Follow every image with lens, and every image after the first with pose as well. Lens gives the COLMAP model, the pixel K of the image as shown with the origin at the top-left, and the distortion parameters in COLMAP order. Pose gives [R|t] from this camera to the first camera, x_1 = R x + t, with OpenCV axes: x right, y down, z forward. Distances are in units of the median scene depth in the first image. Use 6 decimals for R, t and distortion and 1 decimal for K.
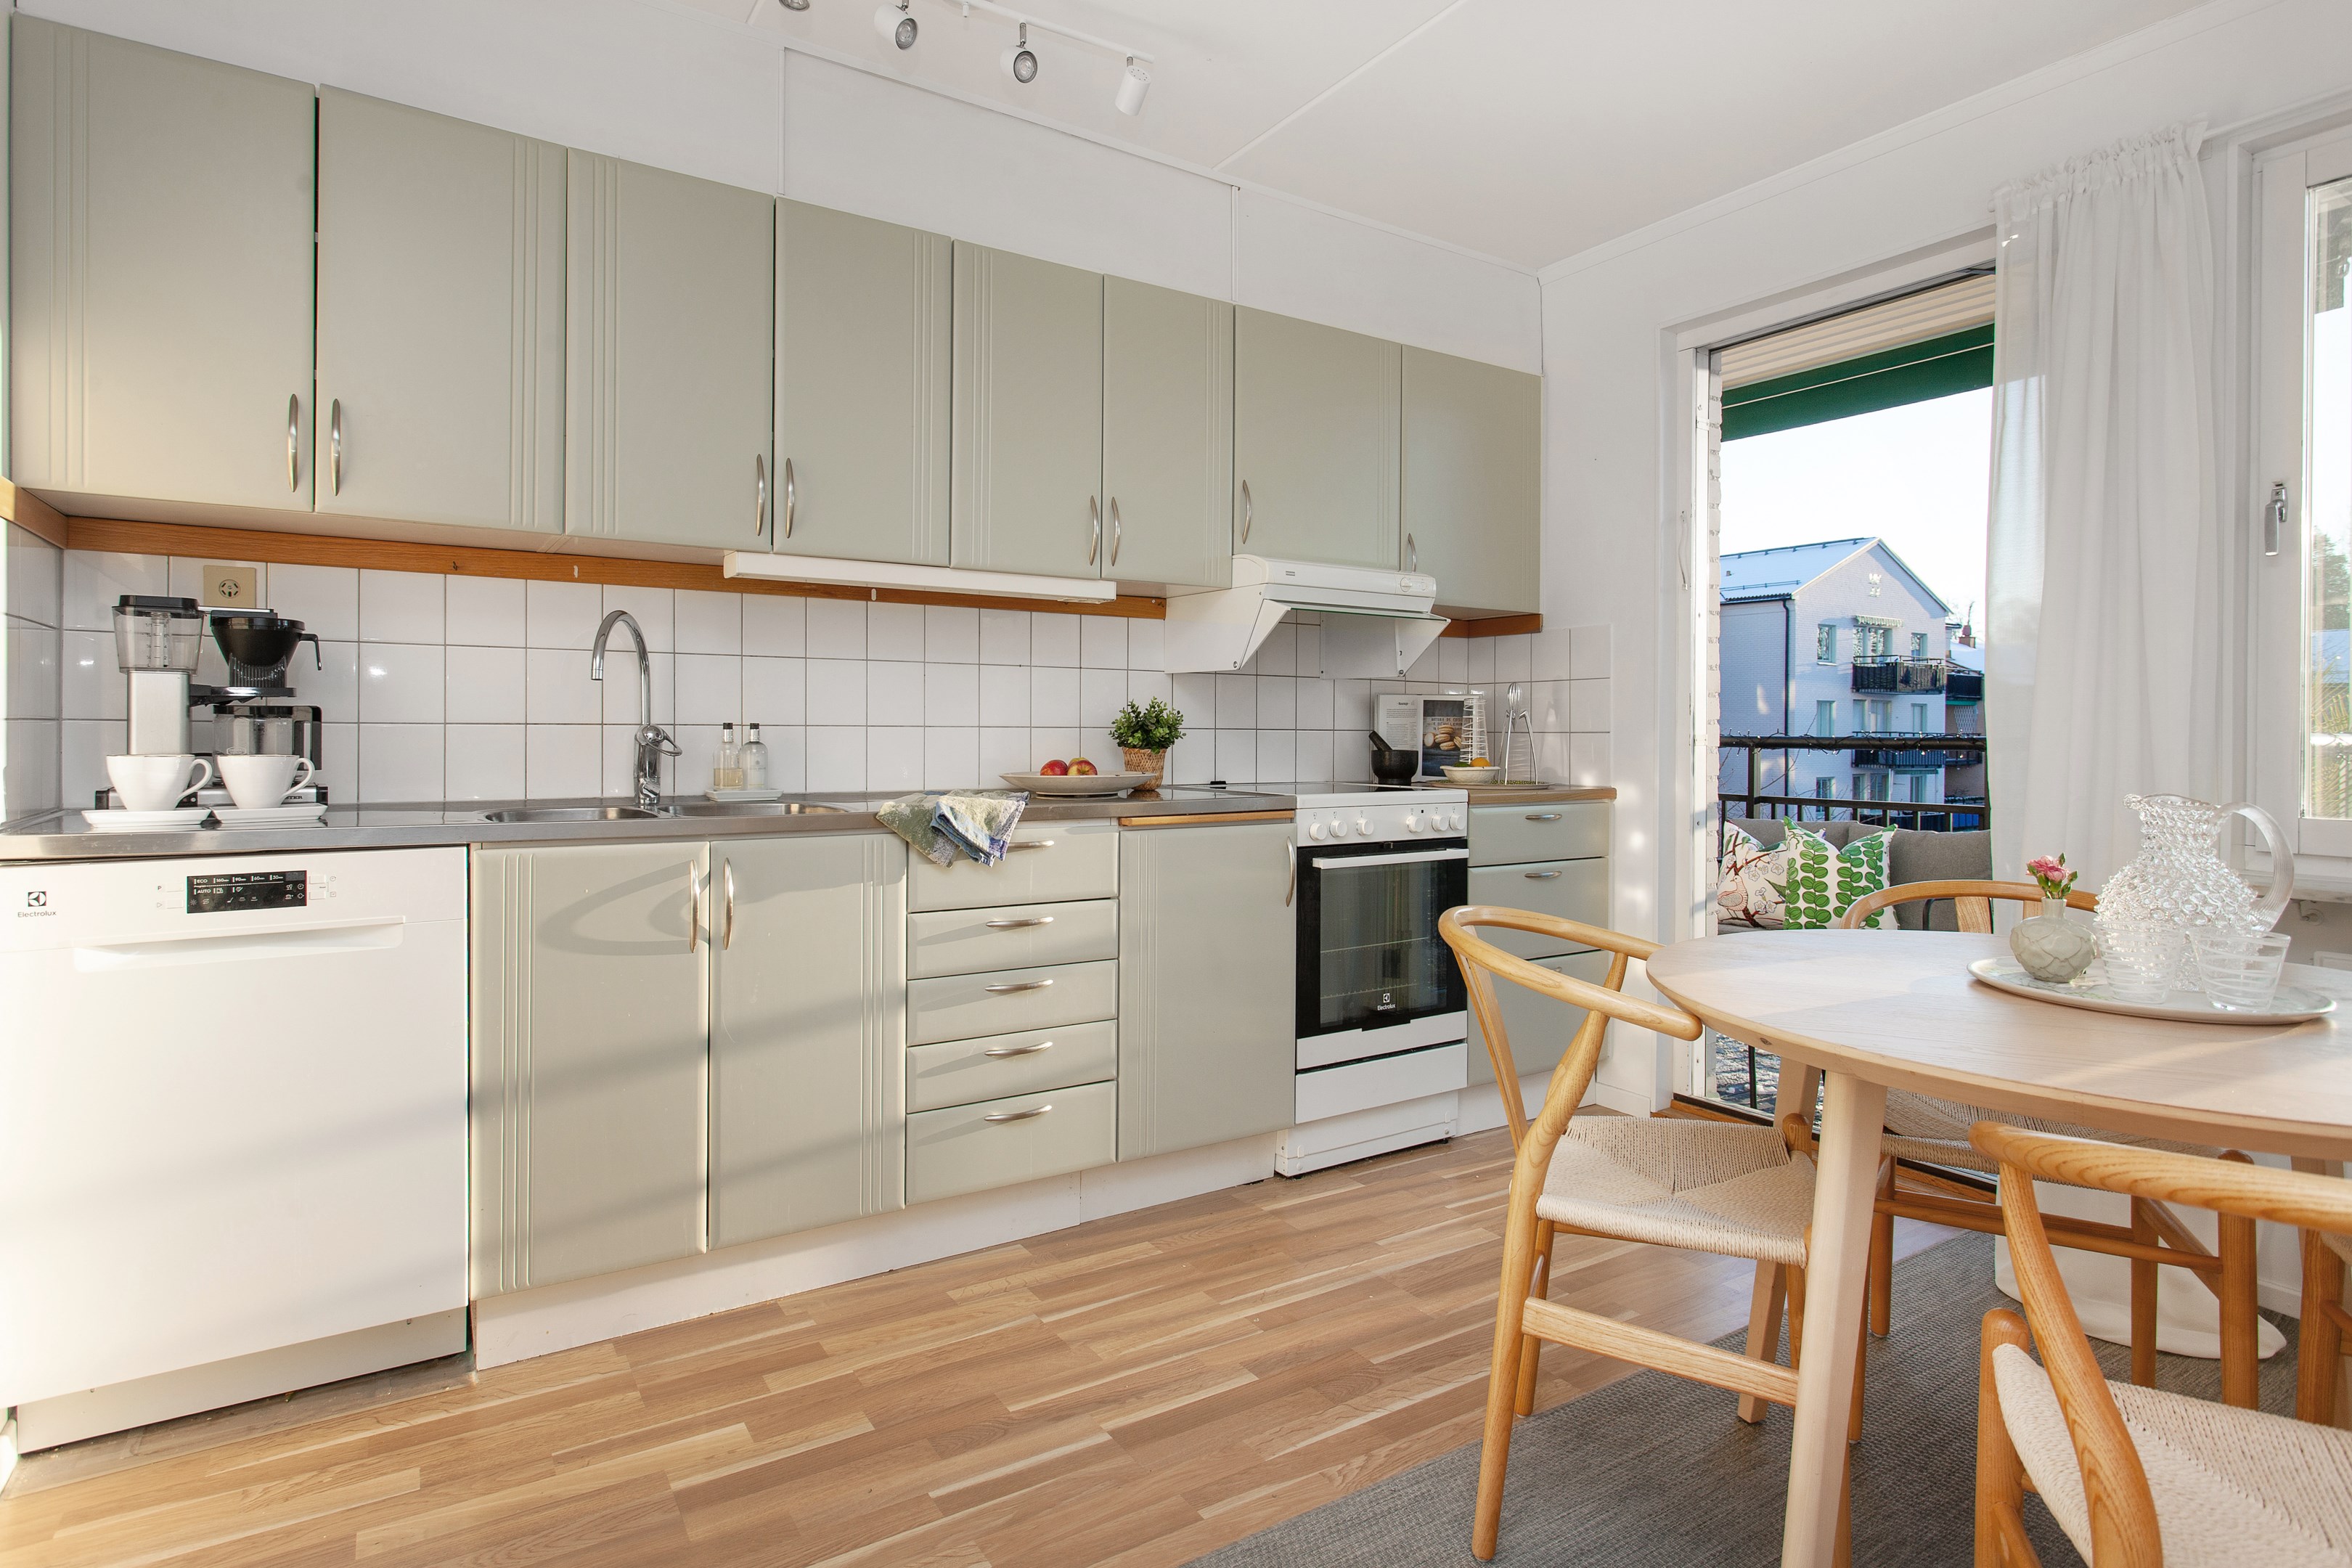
lens RADIAL K [[1344.5, 0, 1172.8], [0, 1344.5, 702.7], [0, 0, 1]] dist [-0.024477, 0.031317]
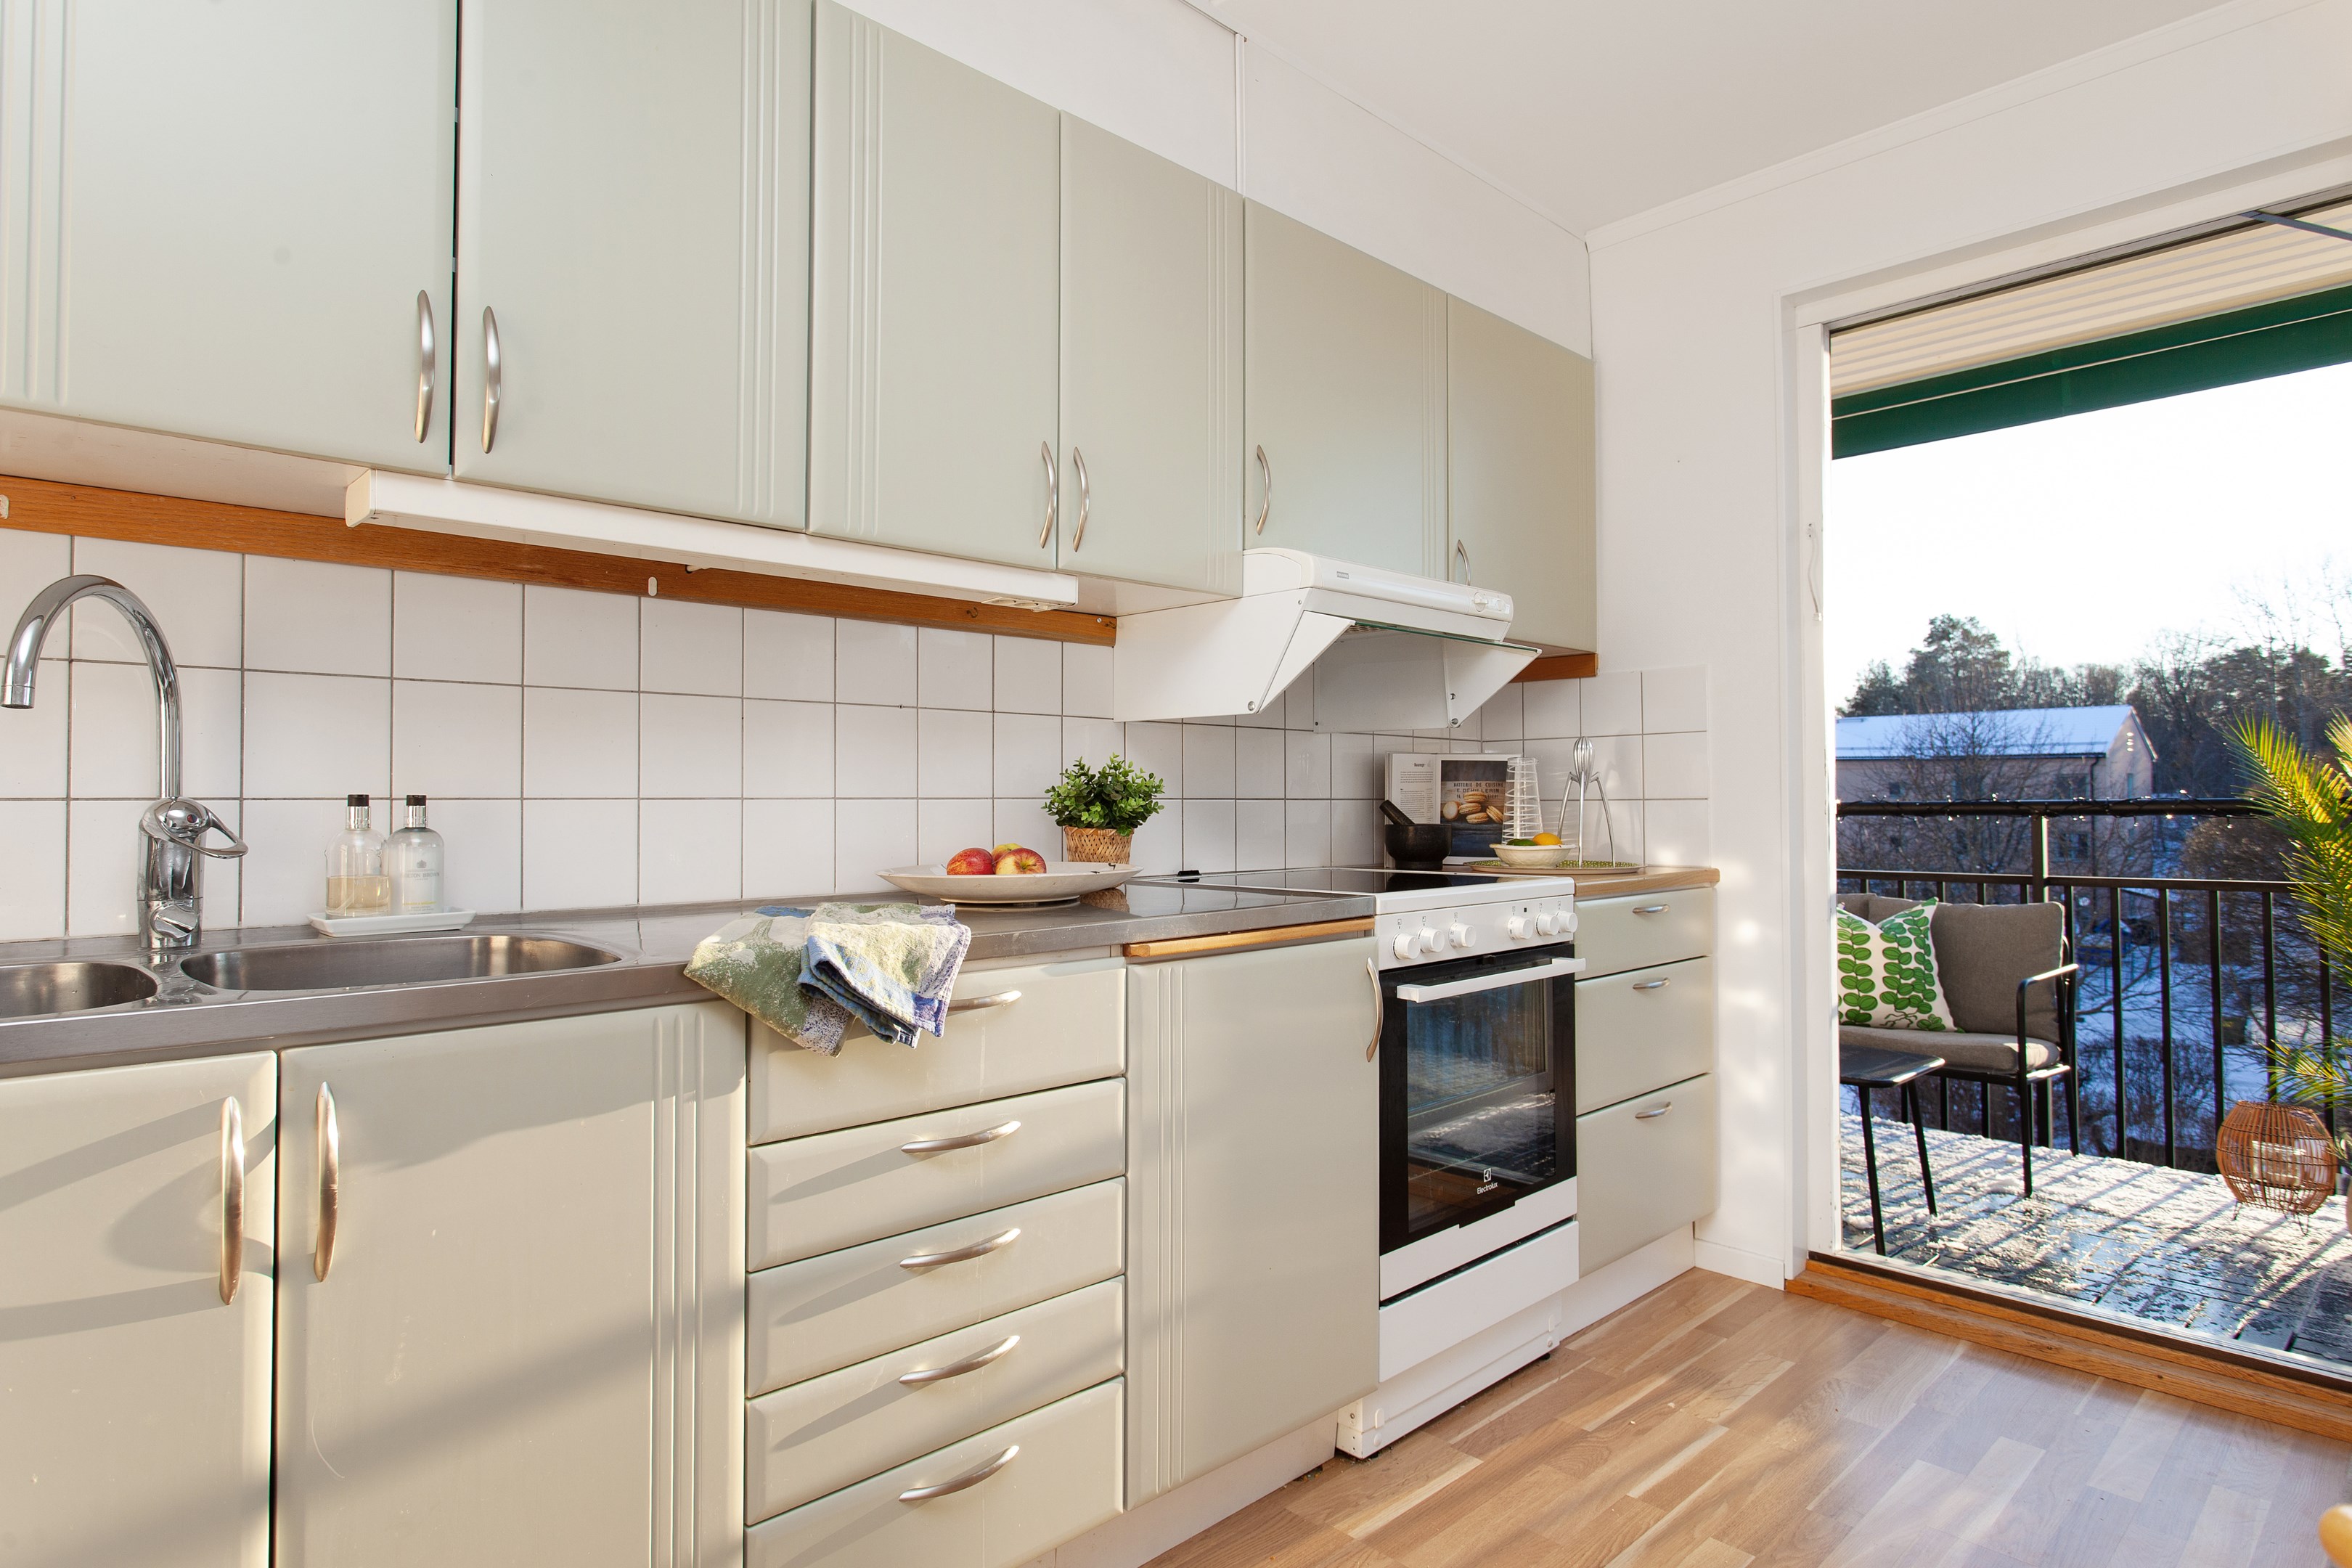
lens RADIAL K [[1258.5, 0, 1416.2], [0, 1258.5, 763.1], [0, 0, 1]] dist [-0.005336, 0.000510]
pose [[0.937939, 0.001407, 0.346797, -0.101602], [0.001845, 0.999957, -0.009045, 0.007408], [-0.346795, 0.009123, 0.937897, 0.365622]]
